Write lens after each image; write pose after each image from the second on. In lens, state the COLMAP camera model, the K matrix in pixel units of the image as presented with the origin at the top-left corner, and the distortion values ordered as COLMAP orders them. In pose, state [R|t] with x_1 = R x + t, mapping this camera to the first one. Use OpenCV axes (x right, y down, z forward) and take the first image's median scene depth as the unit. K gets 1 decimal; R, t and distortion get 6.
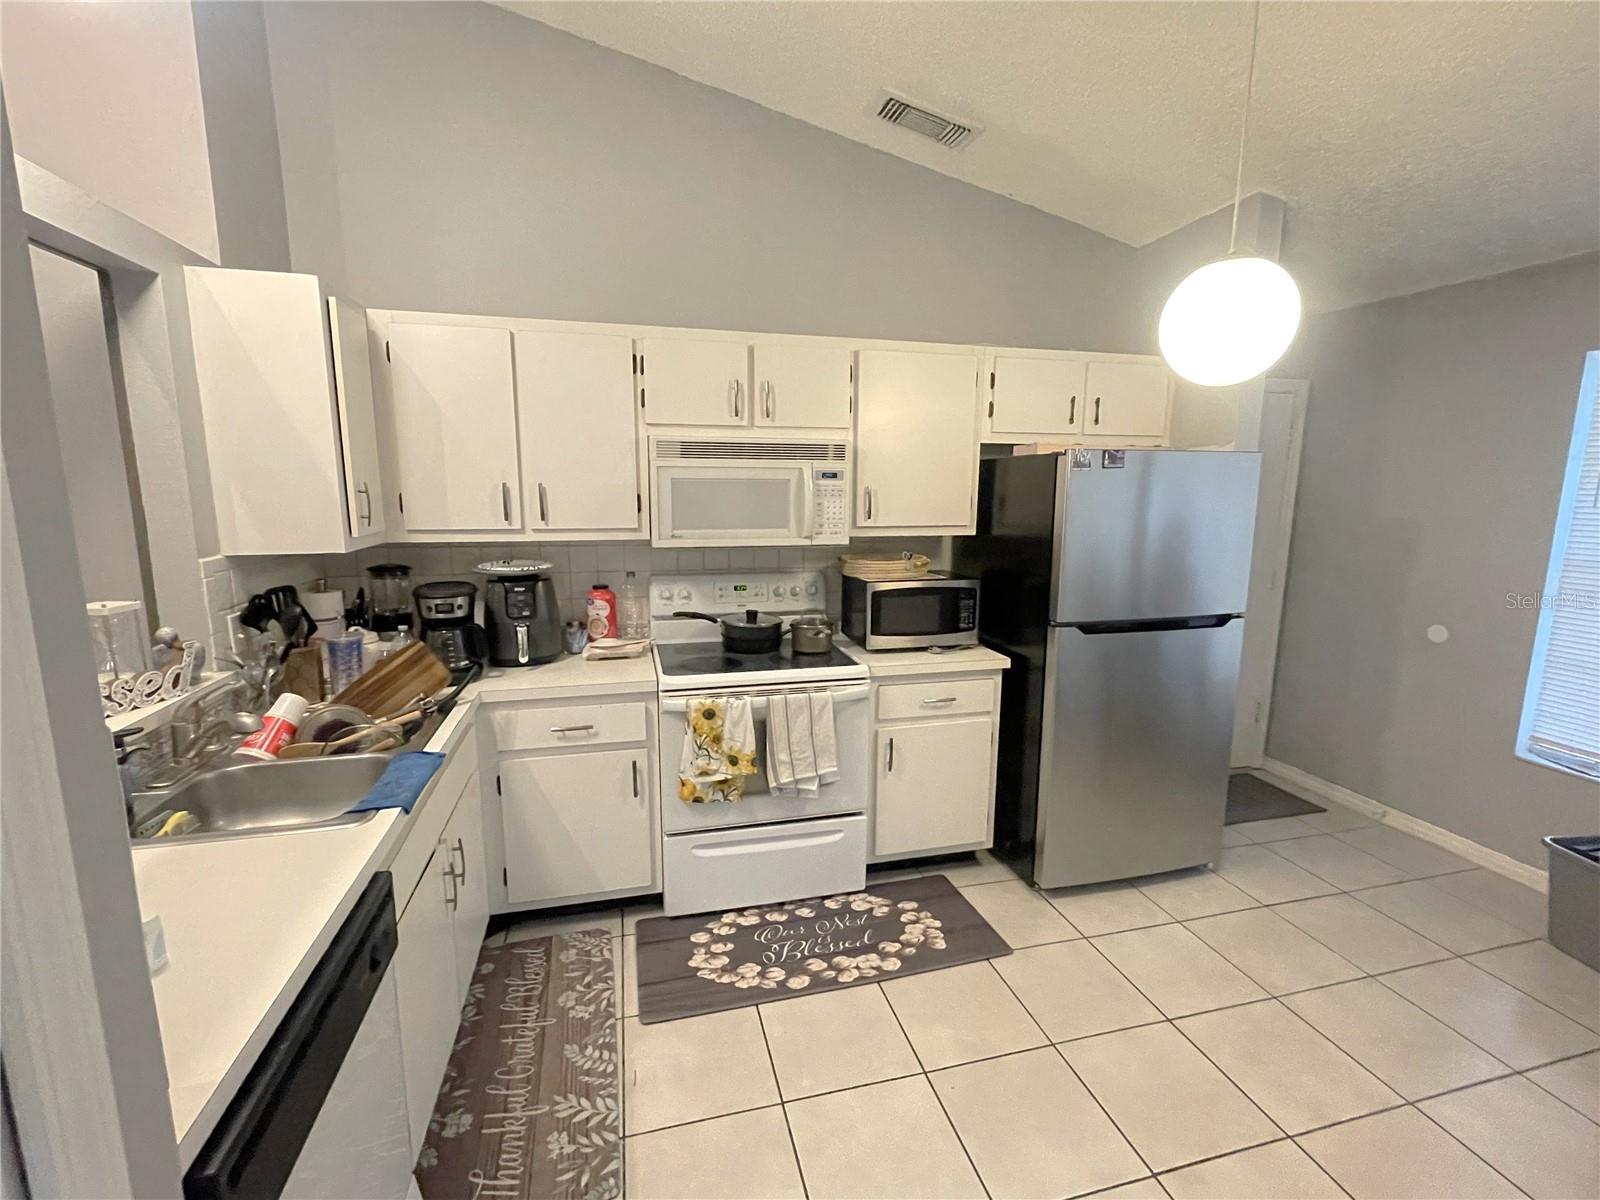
lens RADIAL K [[699.0, 0, 803.2], [0, 699.0, 601.2], [0, 0, 1]] dist [-0.001199, -0.000120]
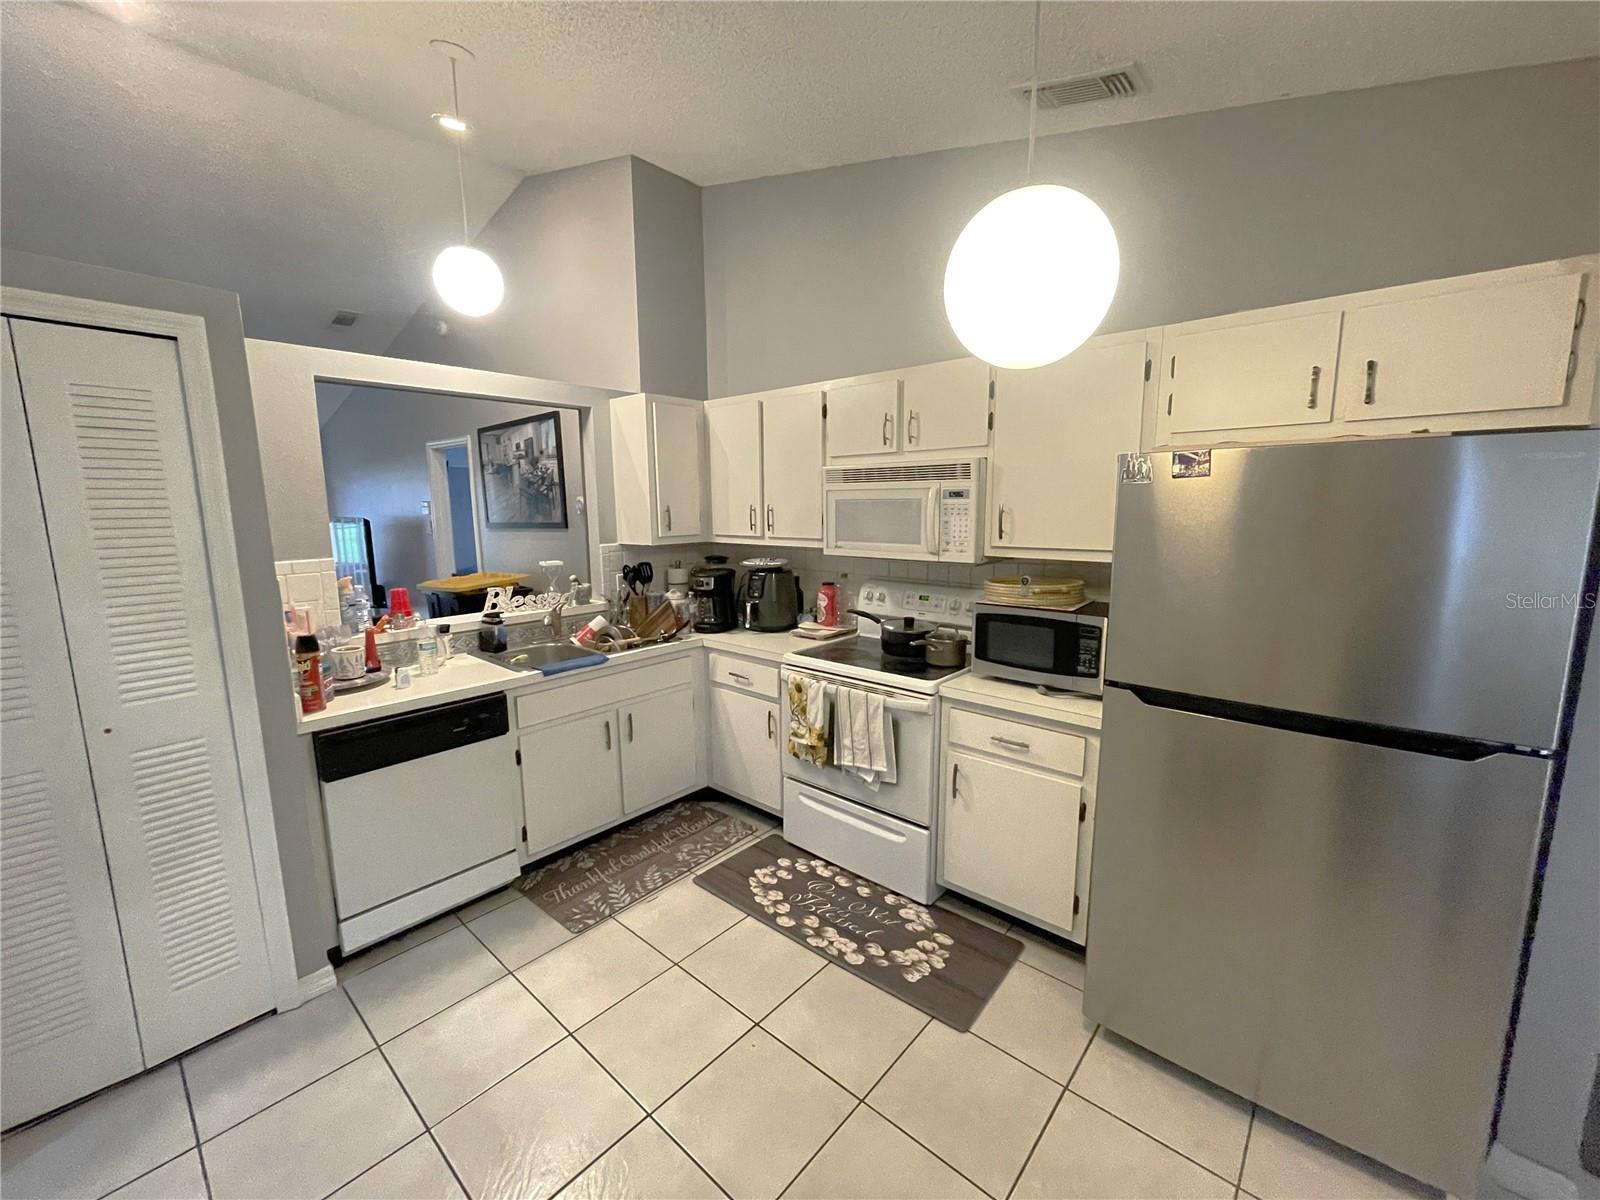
lens RADIAL K [[649.3, 0, 802.8], [0, 649.3, 602.0], [0, 0, 1]] dist [-0.001645, -0.000374]
pose [[0.563293, 0.115004, -0.818214, 0.755396], [-0.125984, 0.990642, 0.052507, -0.049623], [0.816596, 0.073505, 0.572511, 0.310472]]
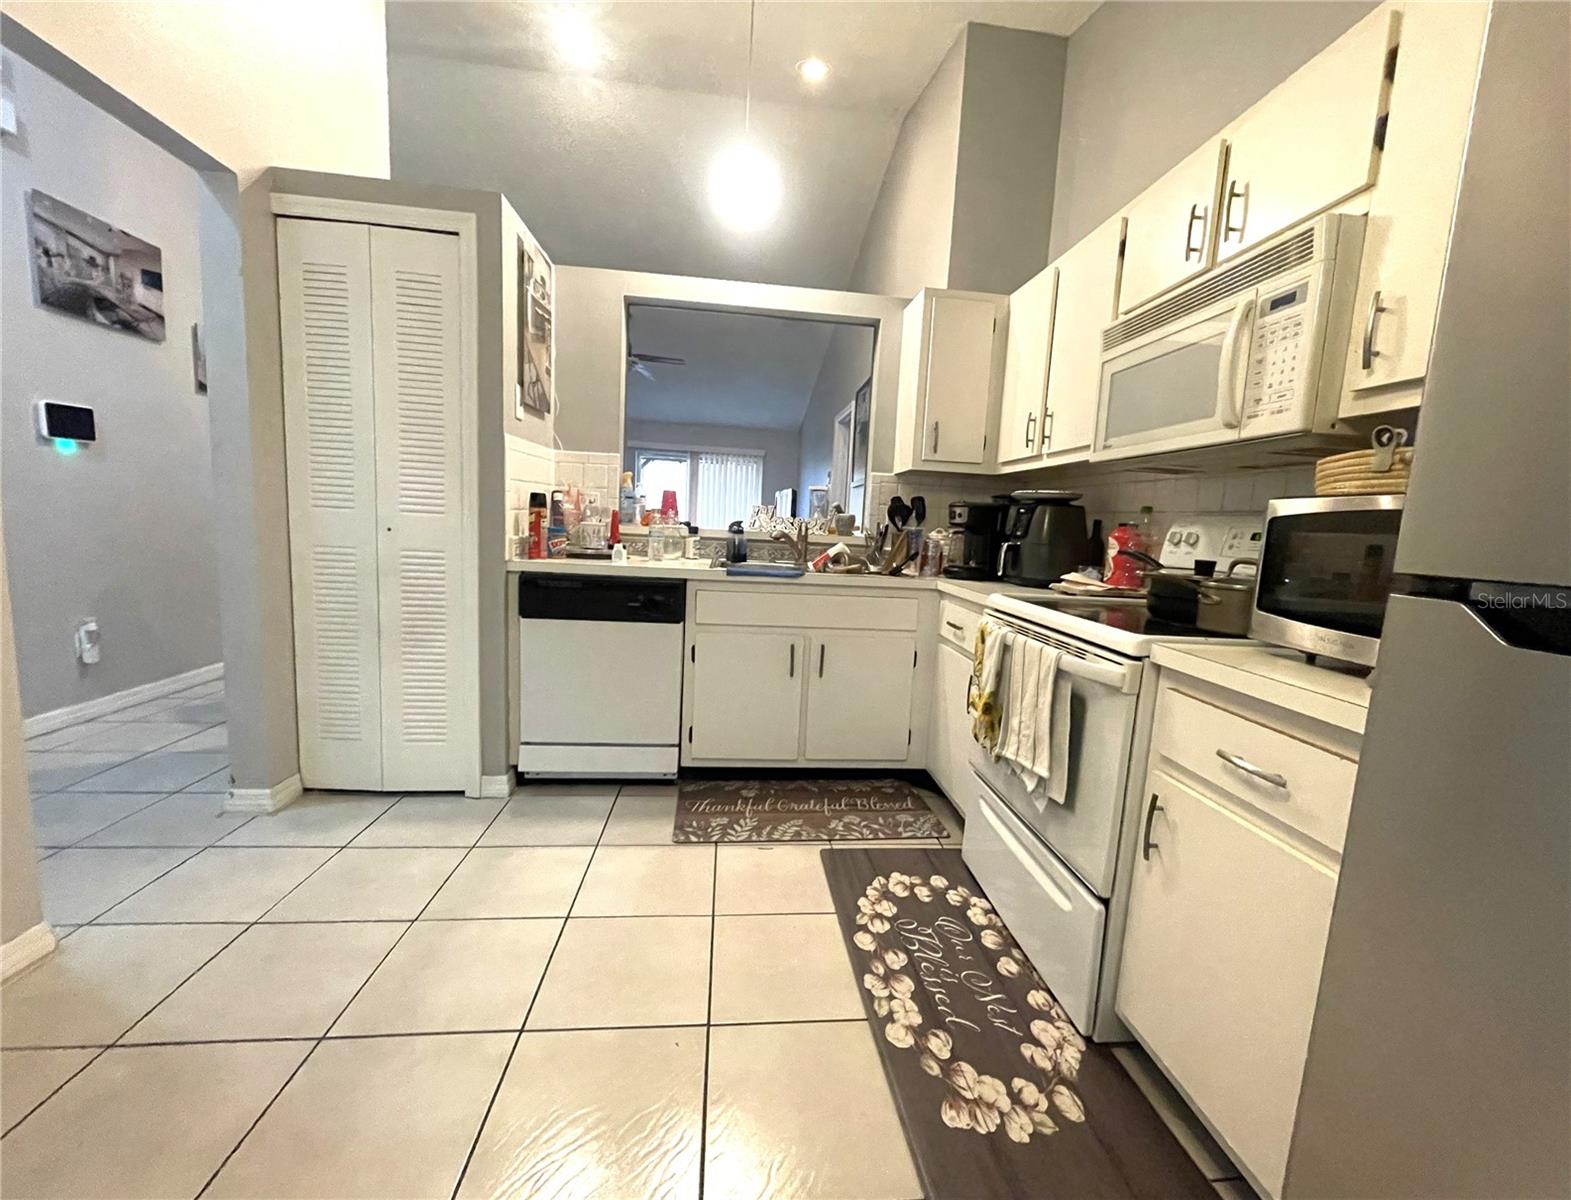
lens RADIAL K [[650.0, 0, 799.8], [0, 650.0, 602.7], [0, 0, 1]] dist [-0.000741, 0.000049]
pose [[-0.145987, 0.107065, -0.983476, 0.643564], [-0.218873, 0.965995, 0.137651, 0.056690], [0.964771, 0.235351, -0.117589, 0.815673]]
